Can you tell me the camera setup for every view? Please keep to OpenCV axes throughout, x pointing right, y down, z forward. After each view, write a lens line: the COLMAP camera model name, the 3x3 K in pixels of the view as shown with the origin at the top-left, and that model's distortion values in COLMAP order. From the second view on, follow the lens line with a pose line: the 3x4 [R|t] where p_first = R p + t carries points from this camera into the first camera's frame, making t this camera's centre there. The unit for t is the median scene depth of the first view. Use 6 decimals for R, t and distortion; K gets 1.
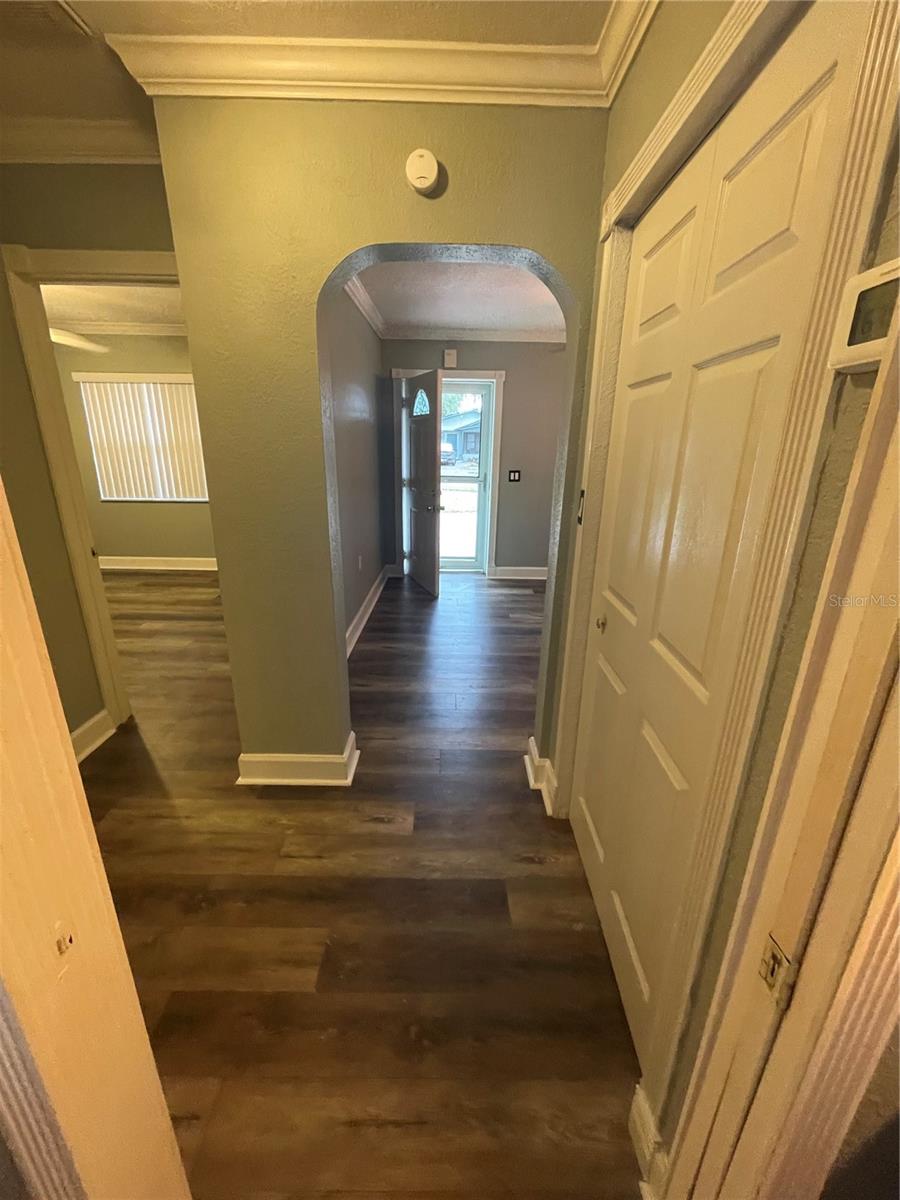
lens RADIAL K [[484.9, 0, 448.7], [0, 484.9, 596.4], [0, 0, 1]] dist [-0.001618, -0.000235]
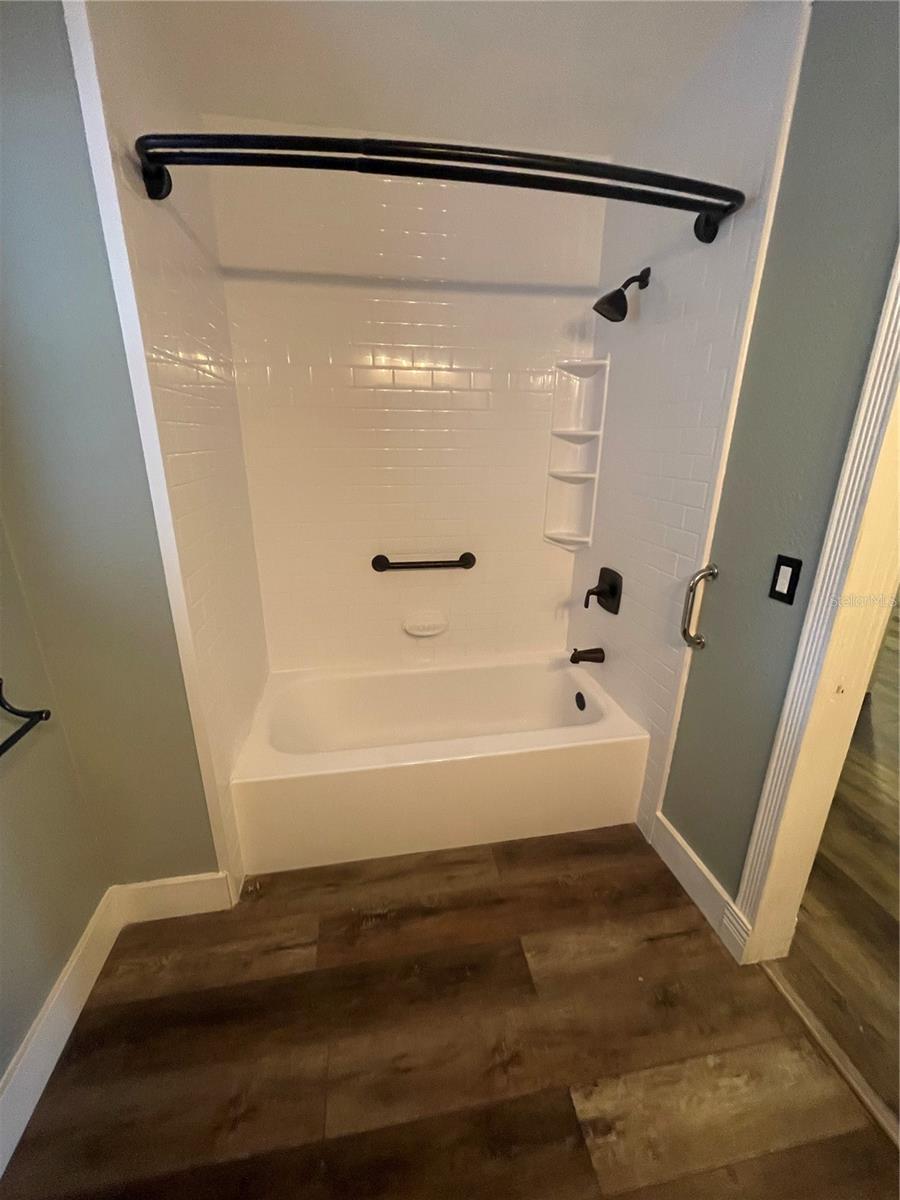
lens RADIAL K [[484.9, 0, 448.7], [0, 484.9, 596.4], [0, 0, 1]] dist [-0.001618, -0.000235]
pose [[0.177712, 0.288524, -0.940836, 0.301682], [-0.307647, 0.924423, 0.225380, 0.151567], [0.934758, 0.249393, 0.253045, -0.482038]]
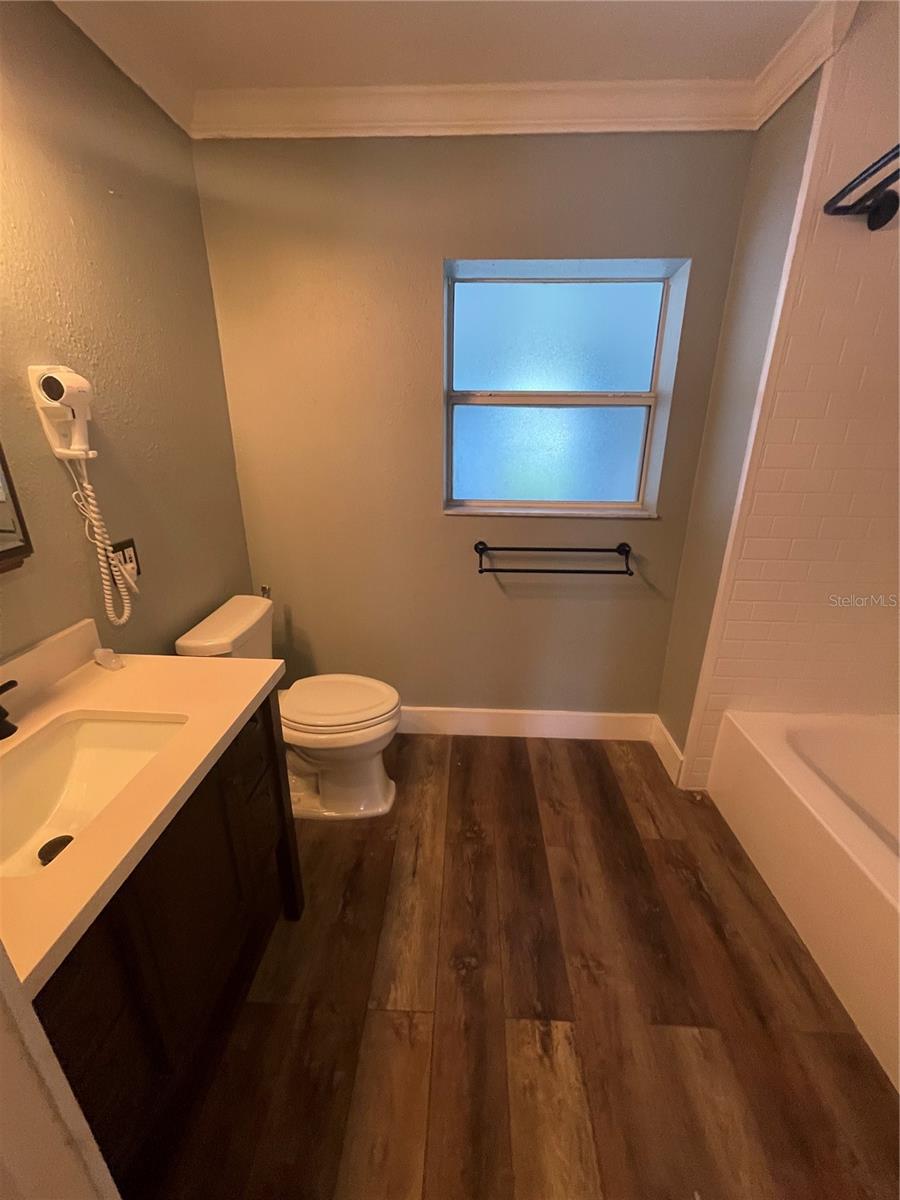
lens RADIAL K [[484.9, 0, 448.7], [0, 484.9, 596.4], [0, 0, 1]] dist [-0.001618, -0.000235]
pose [[-0.998925, -0.039505, 0.024256, 0.047724], [-0.016250, 0.788450, 0.614884, -0.142514], [-0.043416, 0.613829, -0.788244, 0.365646]]
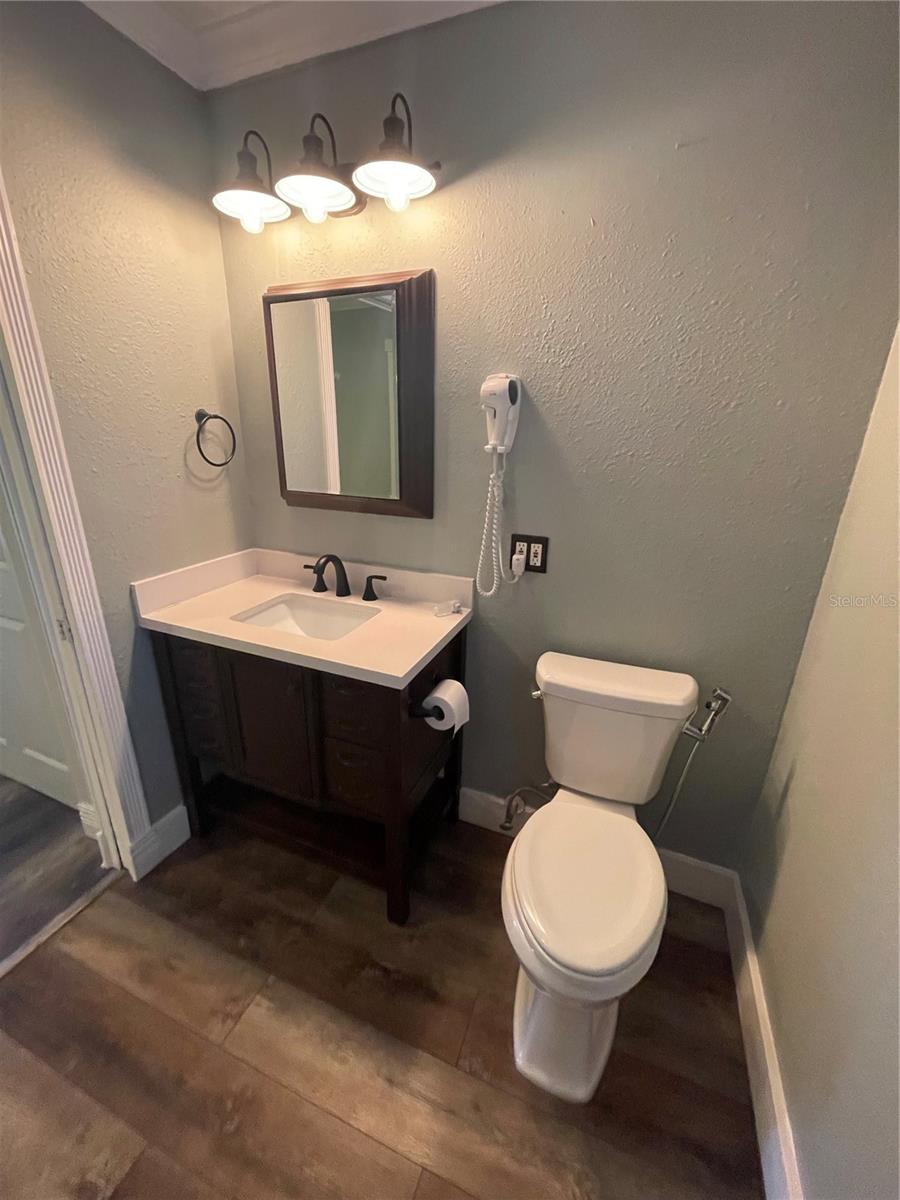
lens RADIAL K [[479.3, 0, 450.0], [0, 479.3, 600.0], [0, 0, 1]] dist [0.013107, -0.006787]
pose [[0.361879, -0.317972, 0.876320, -0.283353], [0.269753, 0.935533, 0.228062, 0.235321], [-0.892344, 0.153859, 0.424323, -0.722008]]
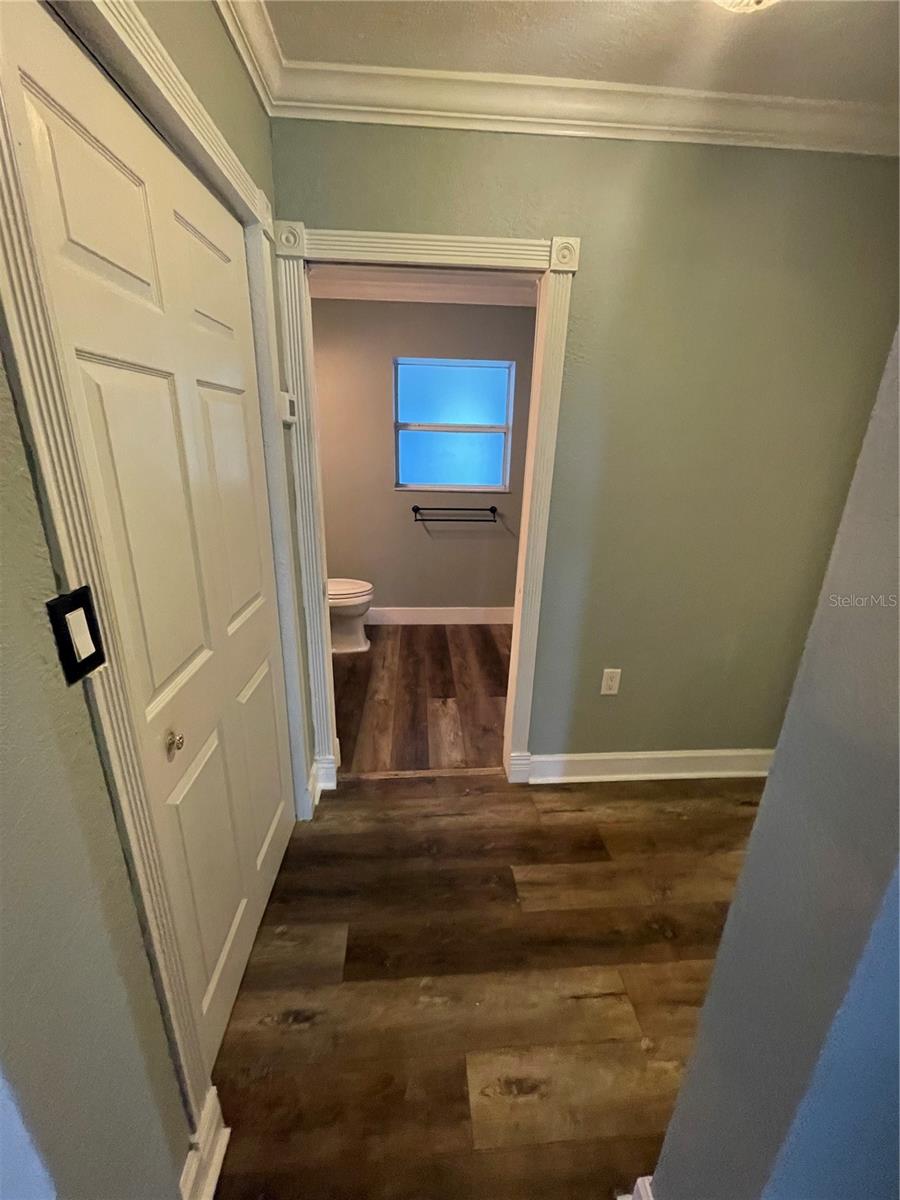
lens RADIAL K [[479.3, 0, 450.0], [0, 479.3, 600.0], [0, 0, 1]] dist [0.013107, -0.006787]
pose [[-0.996134, -0.019852, -0.085578, 0.018027], [-0.066915, 0.802639, 0.592700, -0.534924], [0.056922, 0.596135, -0.800864, 1.550563]]
